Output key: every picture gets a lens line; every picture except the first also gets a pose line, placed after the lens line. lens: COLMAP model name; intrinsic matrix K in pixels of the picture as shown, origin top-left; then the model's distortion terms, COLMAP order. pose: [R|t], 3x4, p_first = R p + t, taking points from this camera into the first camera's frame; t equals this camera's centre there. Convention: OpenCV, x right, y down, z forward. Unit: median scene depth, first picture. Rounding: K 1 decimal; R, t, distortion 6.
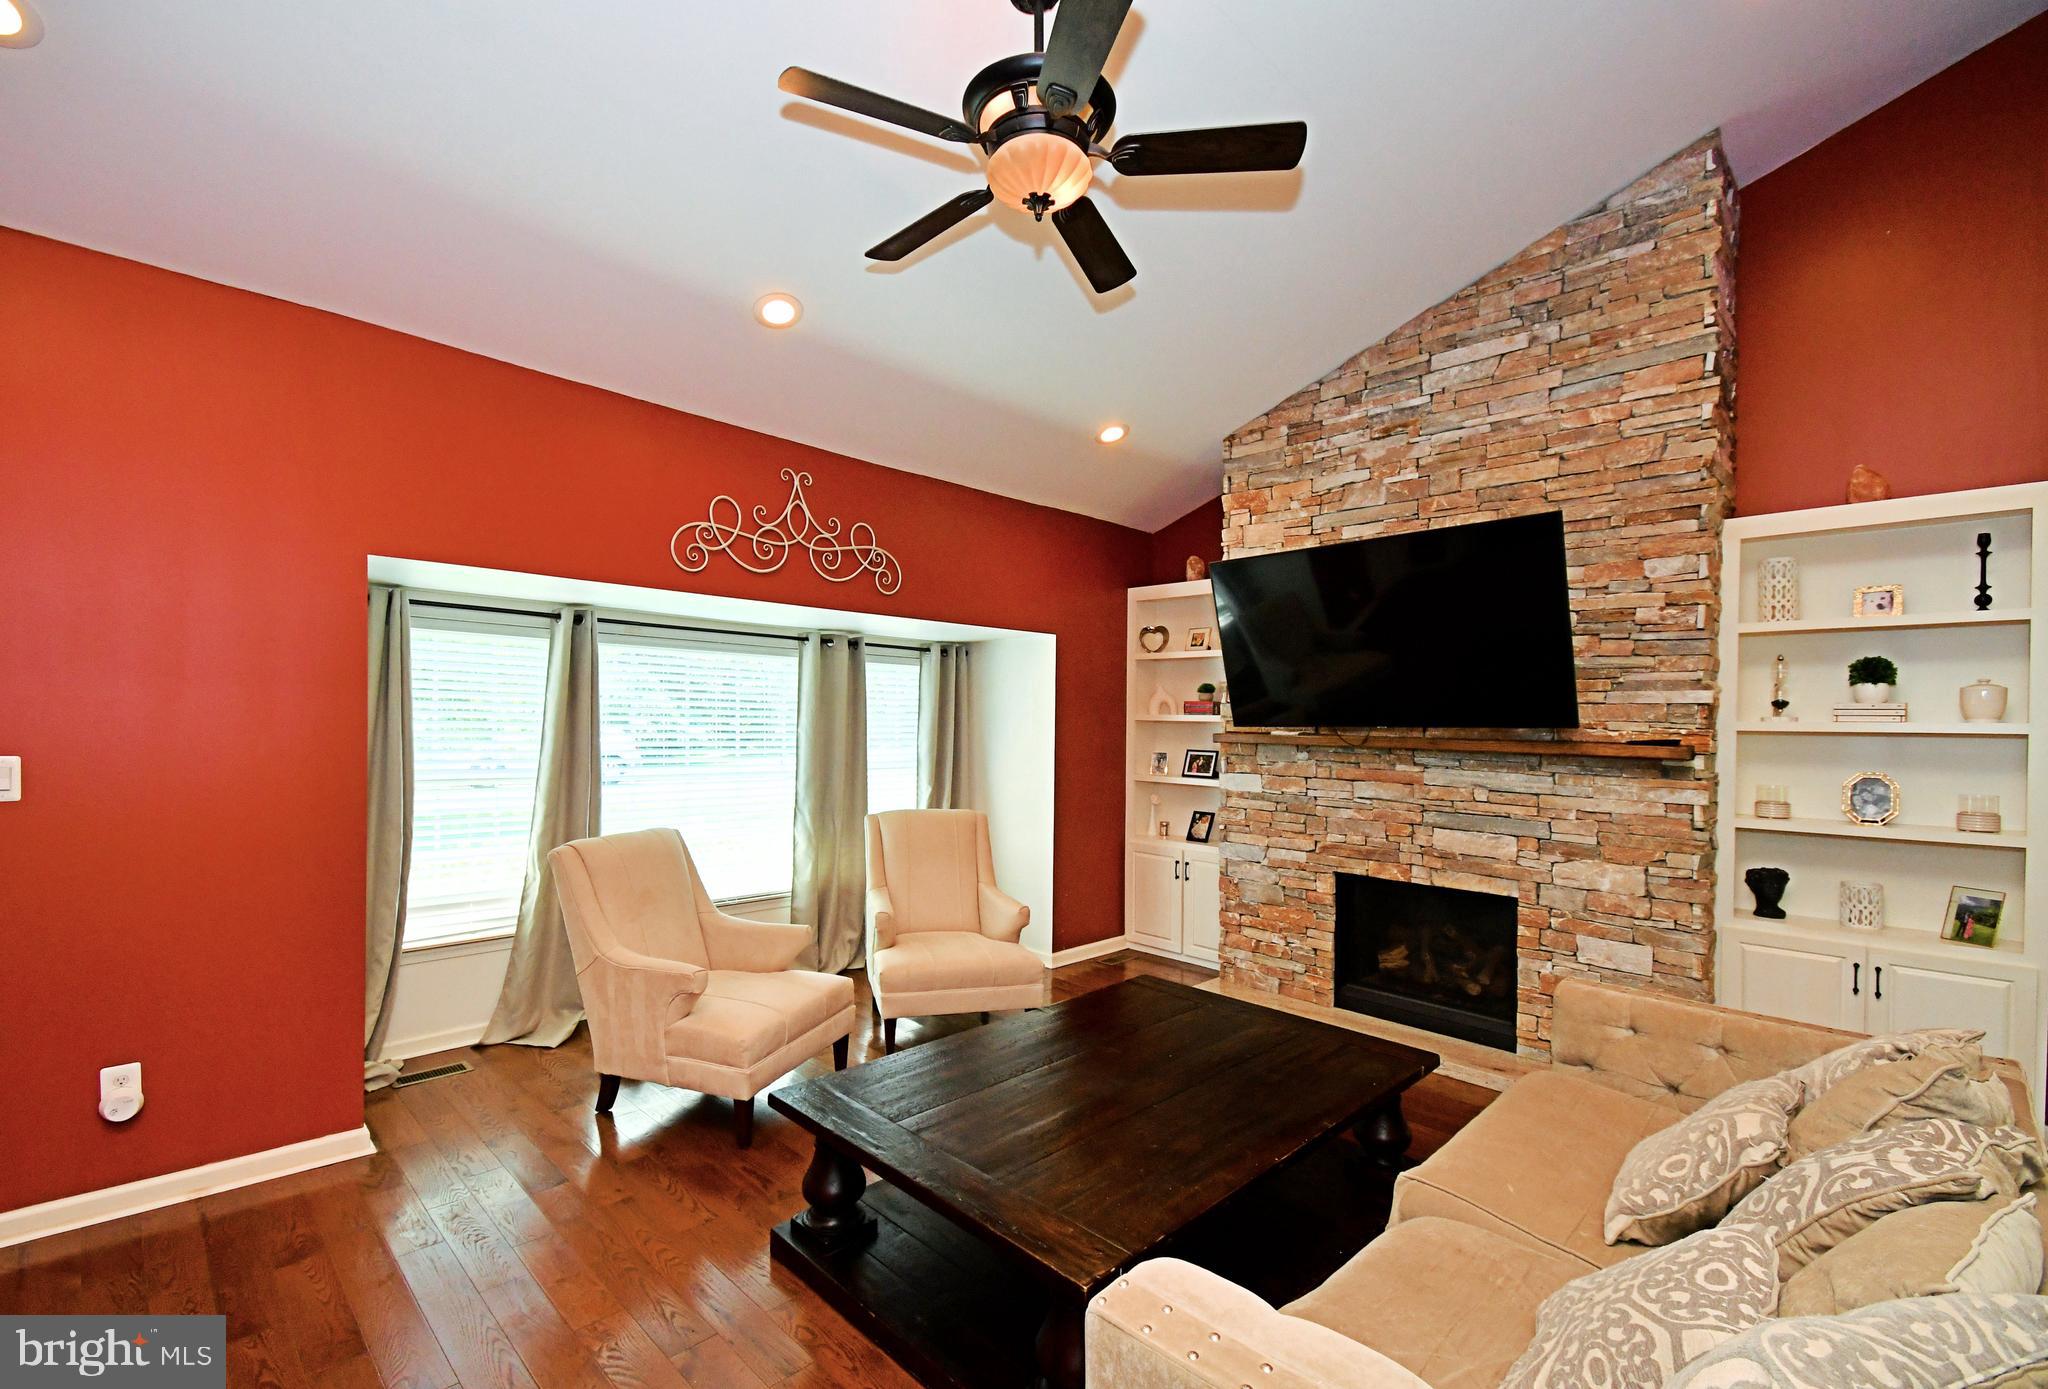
lens RADIAL K [[865.0, 0, 941.4], [0, 865.0, 712.0], [0, 0, 1]] dist [0.012539, -0.001166]
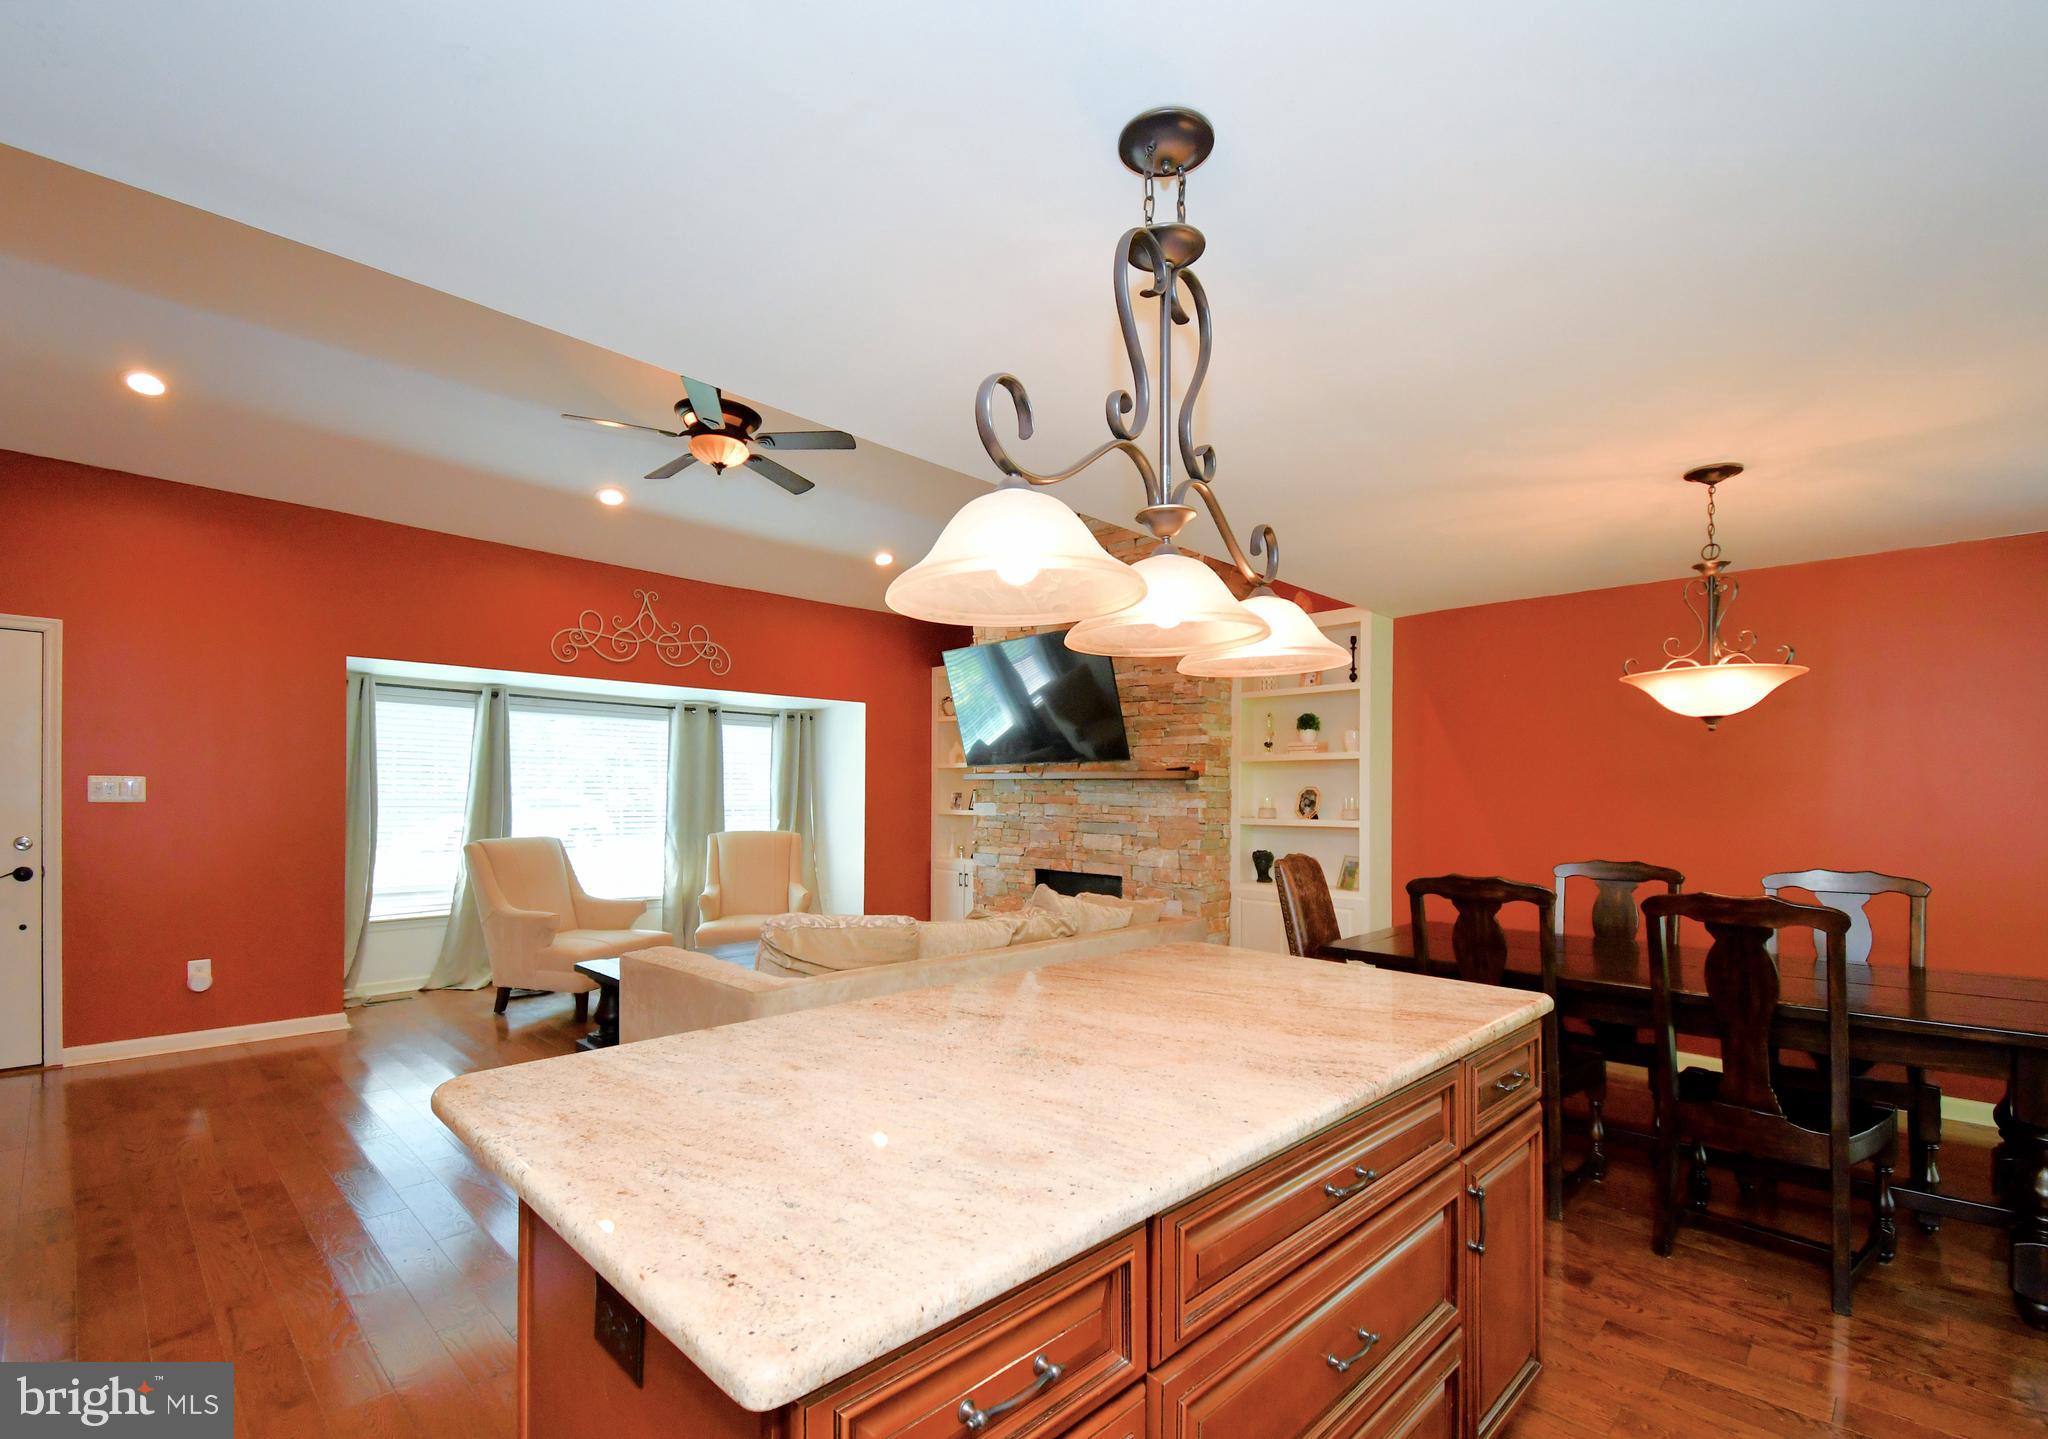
lens RADIAL K [[935.1, 0, 975.7], [0, 935.1, 769.6], [0, 0, 1]] dist [0.020461, -0.006099]
pose [[0.999957, -0.008405, 0.003846, 0.386363], [0.008486, 0.999731, -0.021576, 0.059682], [-0.003663, 0.021607, 0.999760, -0.579988]]
